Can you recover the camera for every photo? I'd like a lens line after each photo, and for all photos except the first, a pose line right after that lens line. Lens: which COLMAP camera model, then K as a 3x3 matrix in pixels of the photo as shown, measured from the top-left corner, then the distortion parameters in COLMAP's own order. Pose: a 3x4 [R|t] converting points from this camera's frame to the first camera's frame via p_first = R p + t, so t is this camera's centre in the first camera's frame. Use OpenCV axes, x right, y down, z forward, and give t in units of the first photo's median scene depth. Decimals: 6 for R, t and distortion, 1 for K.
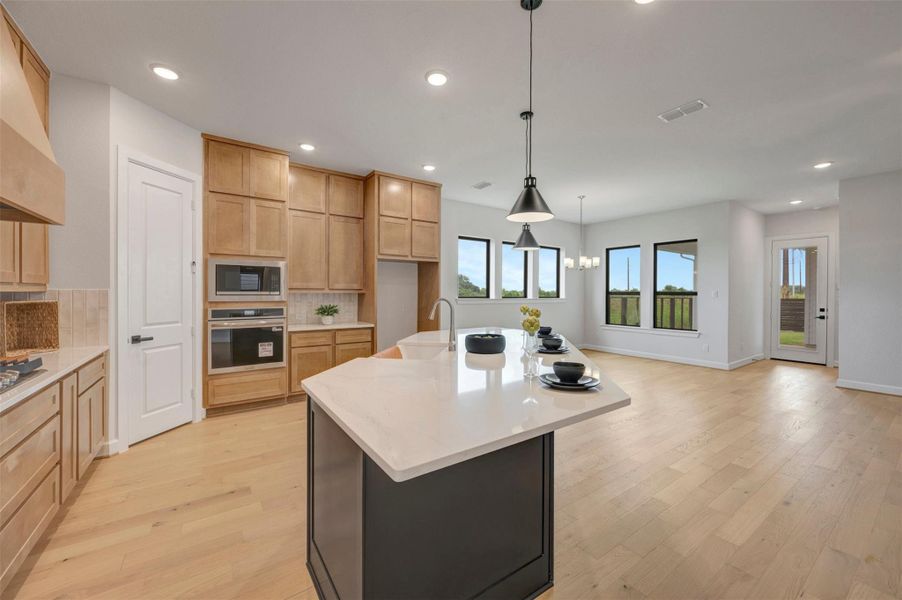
lens RADIAL K [[356.4, 0, 454.3], [0, 356.4, 293.3], [0, 0, 1]] dist [-0.000362, -0.000900]
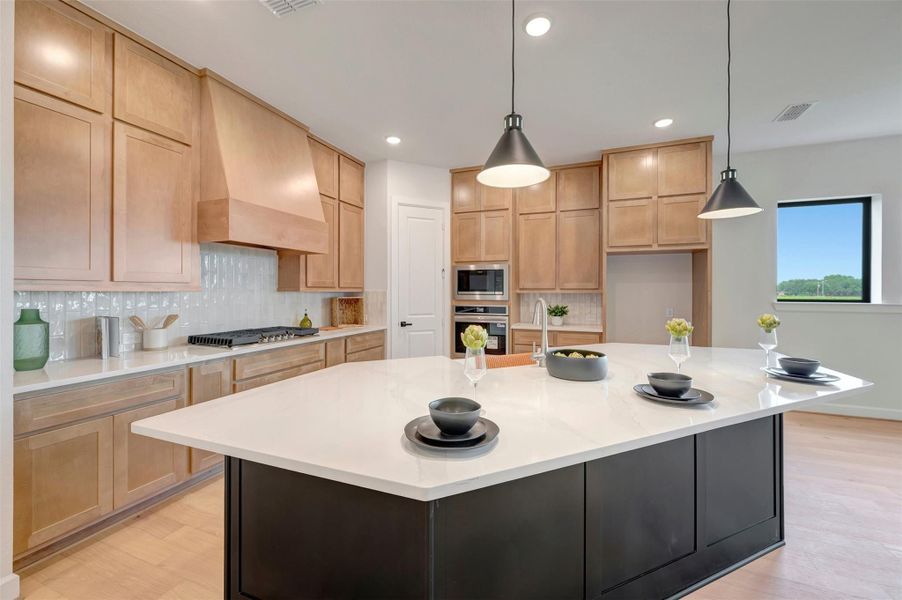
lens RADIAL K [[356.4, 0, 453.5], [0, 356.4, 292.4], [0, 0, 1]] dist [-0.000362, -0.000900]
pose [[0.553141, -0.001292, -0.833087, 0.340121], [-0.001934, 0.999994, -0.002835, 0.000959], [0.833086, 0.003180, 0.553135, 0.262447]]
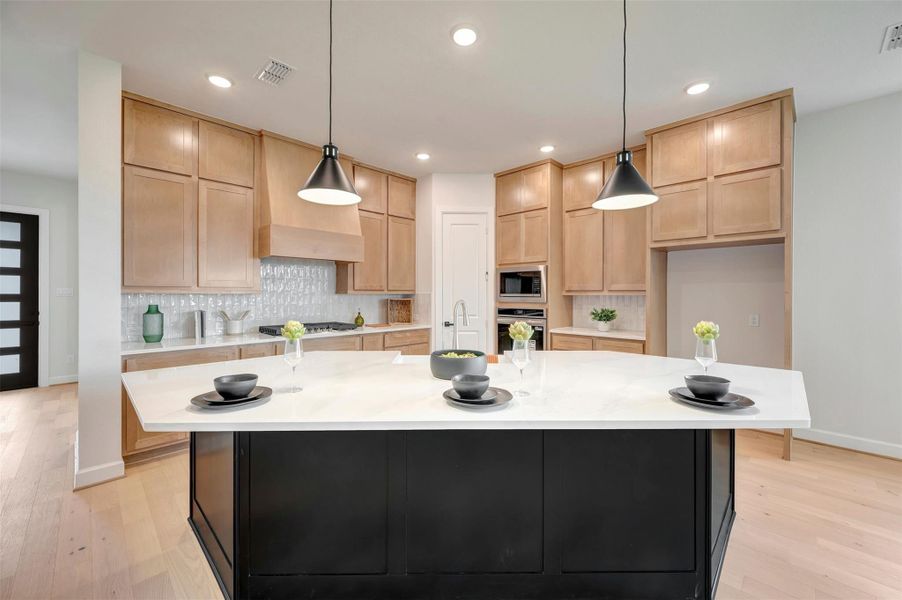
lens RADIAL K [[356.4, 0, 452.6], [0, 356.4, 295.3], [0, 0, 1]] dist [-0.000362, -0.000900]
pose [[0.187373, 0.000759, -0.982289, 0.502410], [-0.002824, 0.999996, 0.000234, 0.000251], [0.982285, 0.002730, 0.187375, 0.539115]]
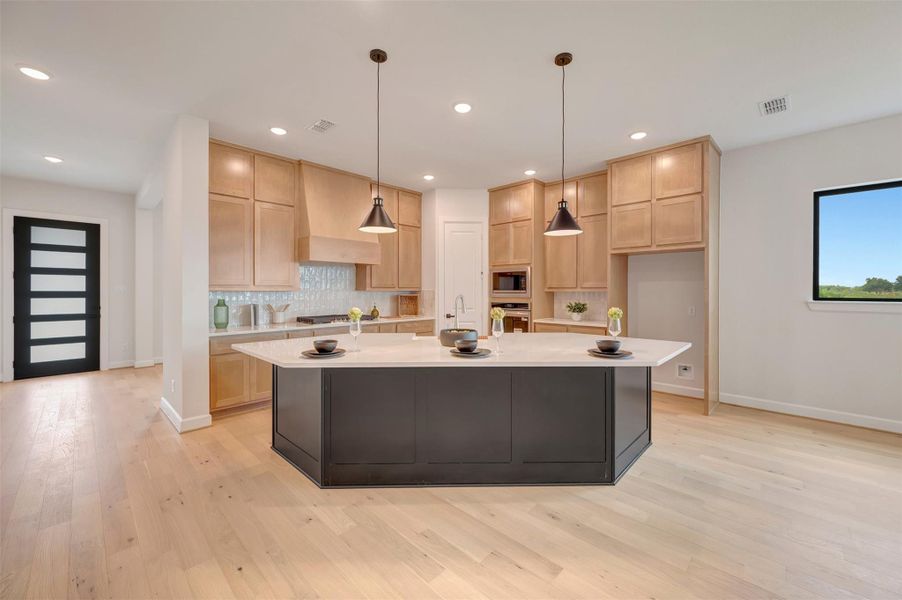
lens RADIAL K [[356.4, 0, 453.8], [0, 356.4, 293.0], [0, 0, 1]] dist [-0.000362, -0.000900]
pose [[0.193753, 0.003186, -0.981045, 0.718783], [-0.001256, 0.999995, 0.003000, 0.001576], [0.981049, 0.000651, 0.193756, 0.491438]]
